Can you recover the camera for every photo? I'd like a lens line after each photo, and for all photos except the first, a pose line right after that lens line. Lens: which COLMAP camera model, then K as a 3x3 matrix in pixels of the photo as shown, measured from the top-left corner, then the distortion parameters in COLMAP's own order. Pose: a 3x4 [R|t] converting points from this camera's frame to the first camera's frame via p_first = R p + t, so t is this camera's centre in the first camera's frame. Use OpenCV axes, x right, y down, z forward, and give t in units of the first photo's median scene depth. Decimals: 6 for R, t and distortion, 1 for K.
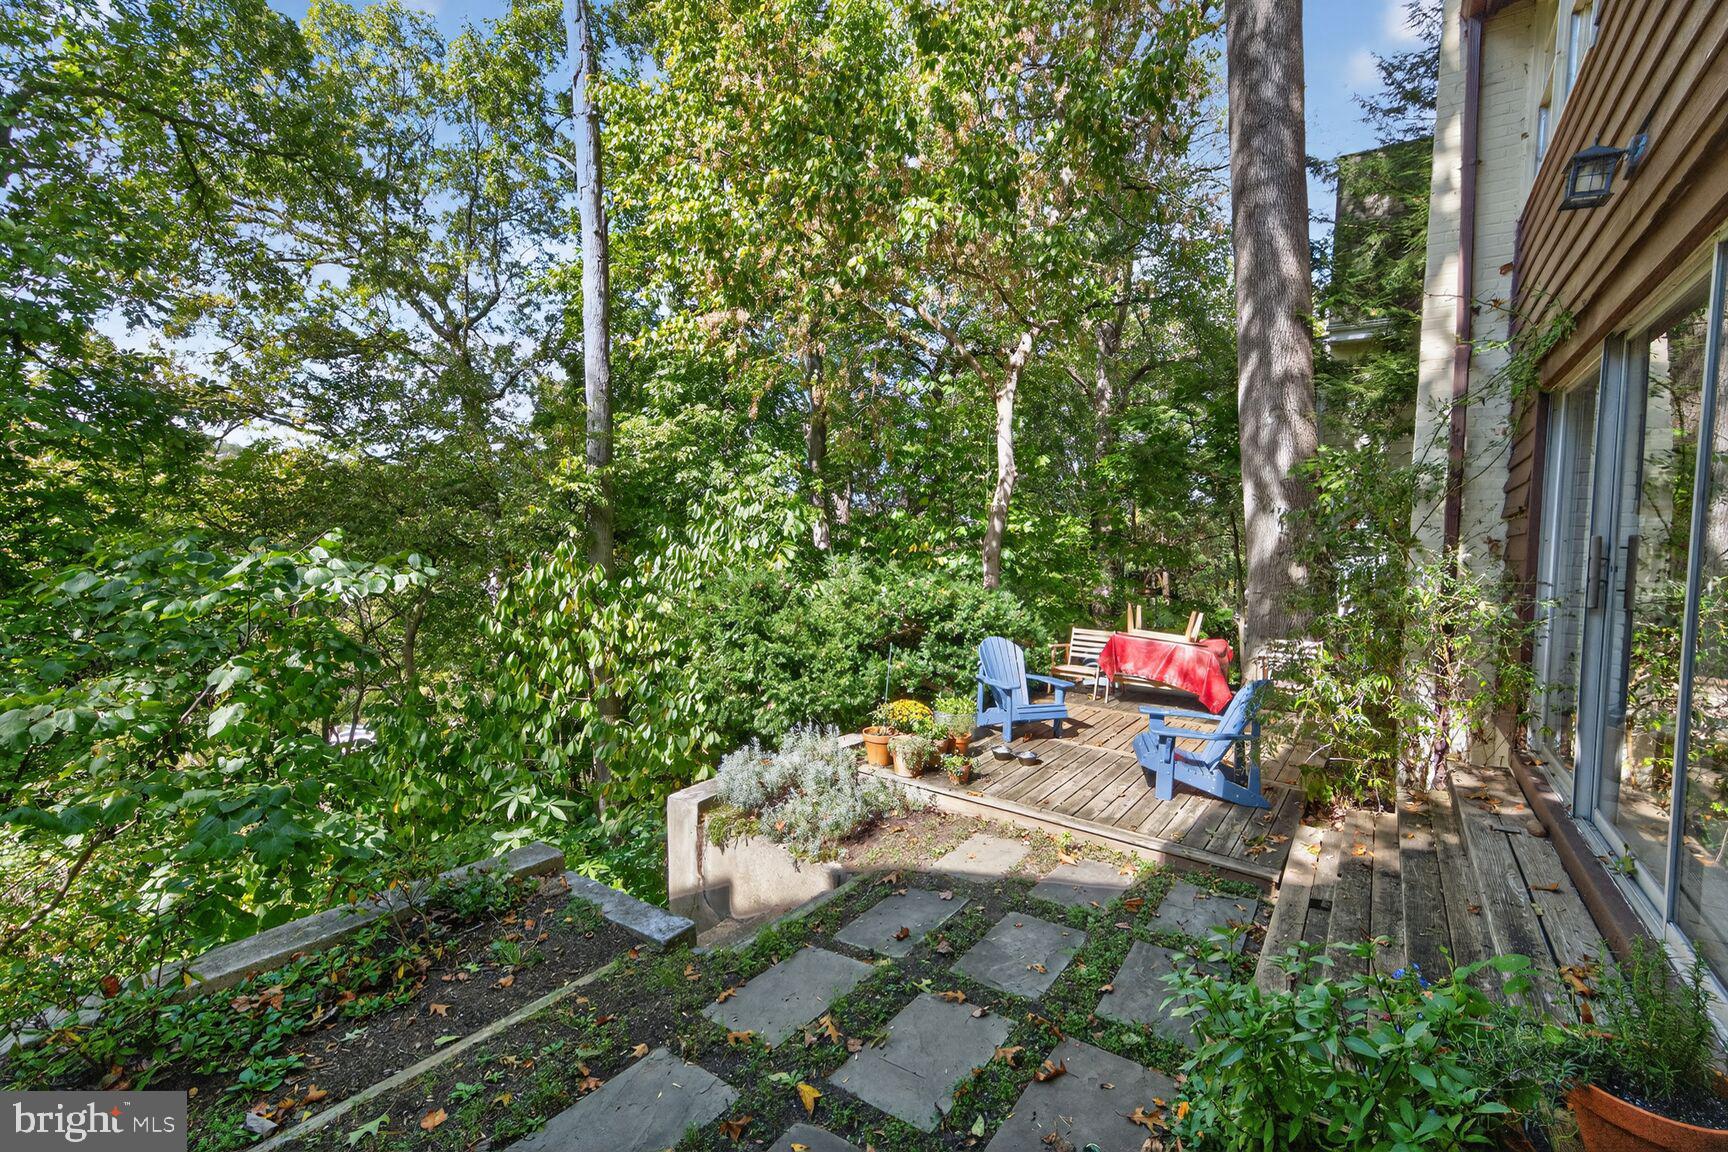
lens RADIAL K [[695.3, 0, 856.7], [0, 695.3, 585.9], [0, 0, 1]] dist [-0.001262, 0.000113]
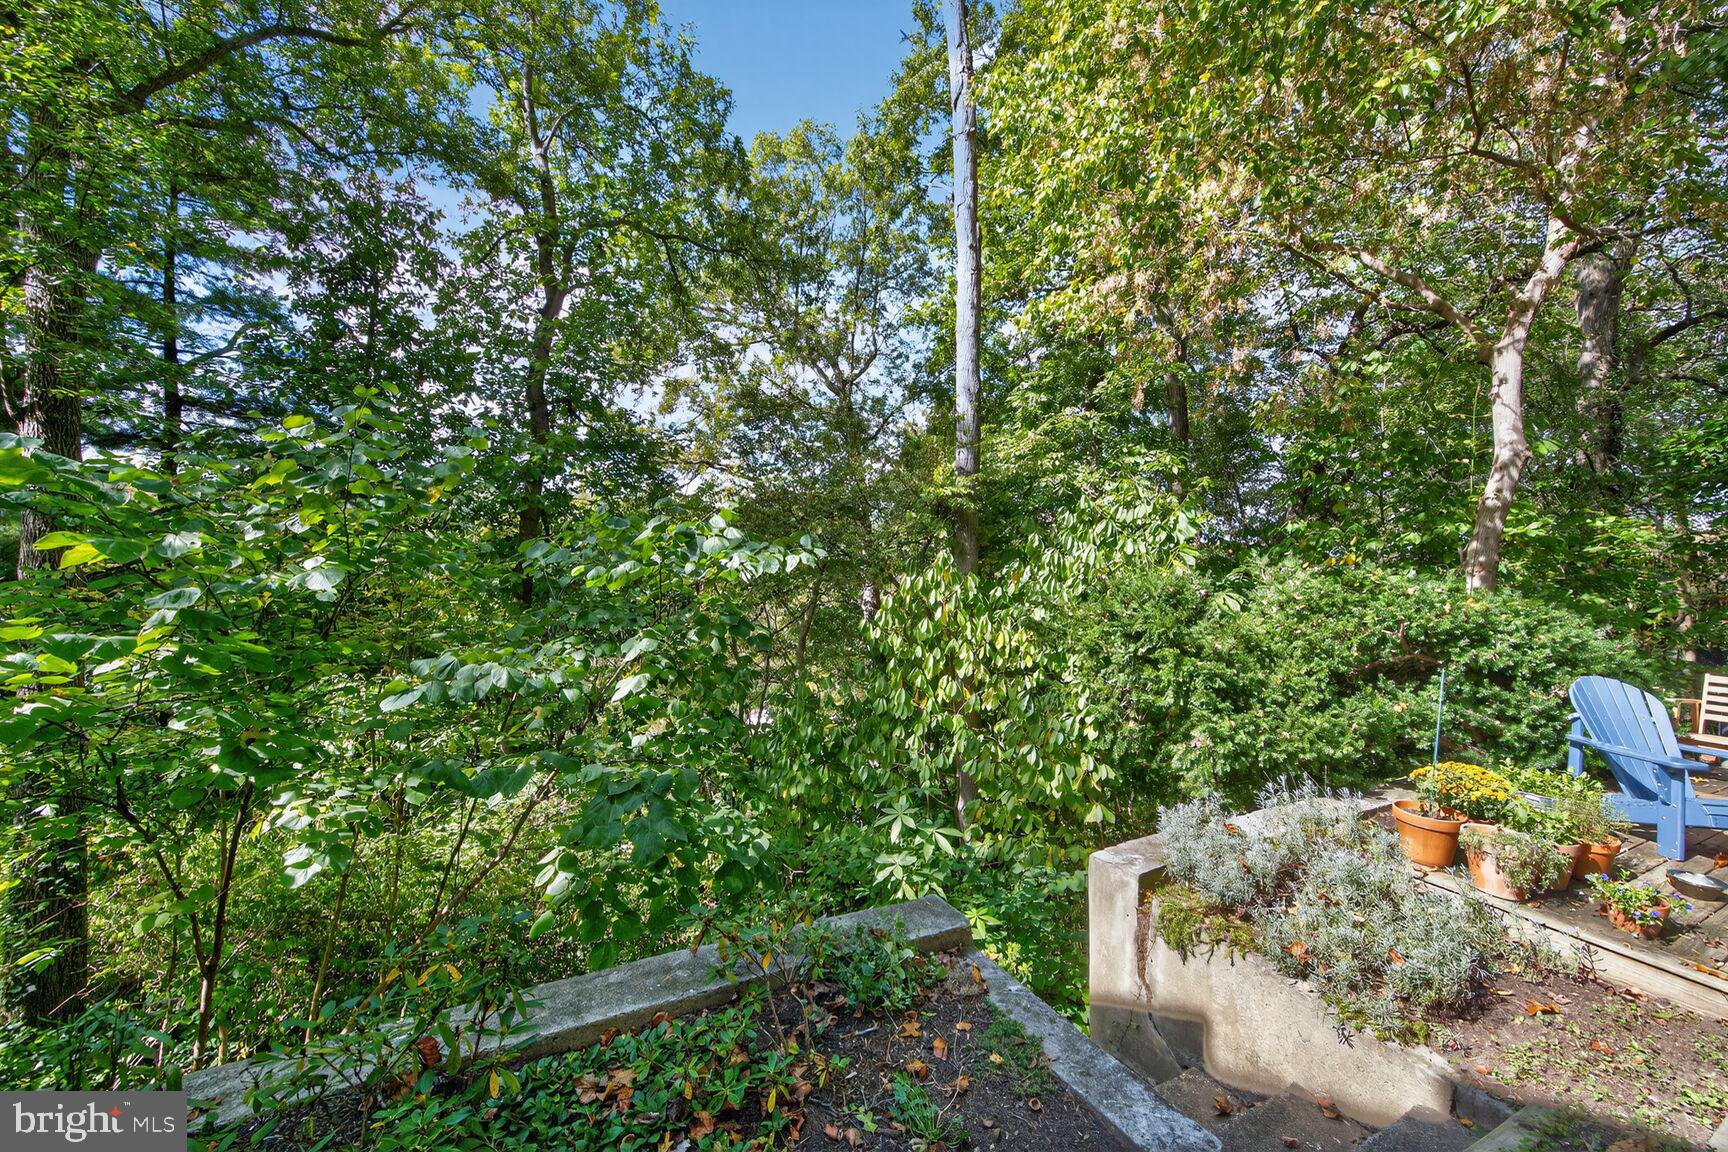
lens RADIAL K [[695.3, 0, 856.7], [0, 695.3, 585.9], [0, 0, 1]] dist [-0.001262, 0.000113]
pose [[0.879353, 0.018606, -0.475807, -0.080652], [-0.031587, 0.999315, -0.019300, 0.023075], [0.475122, 0.032001, 0.879338, 0.127515]]
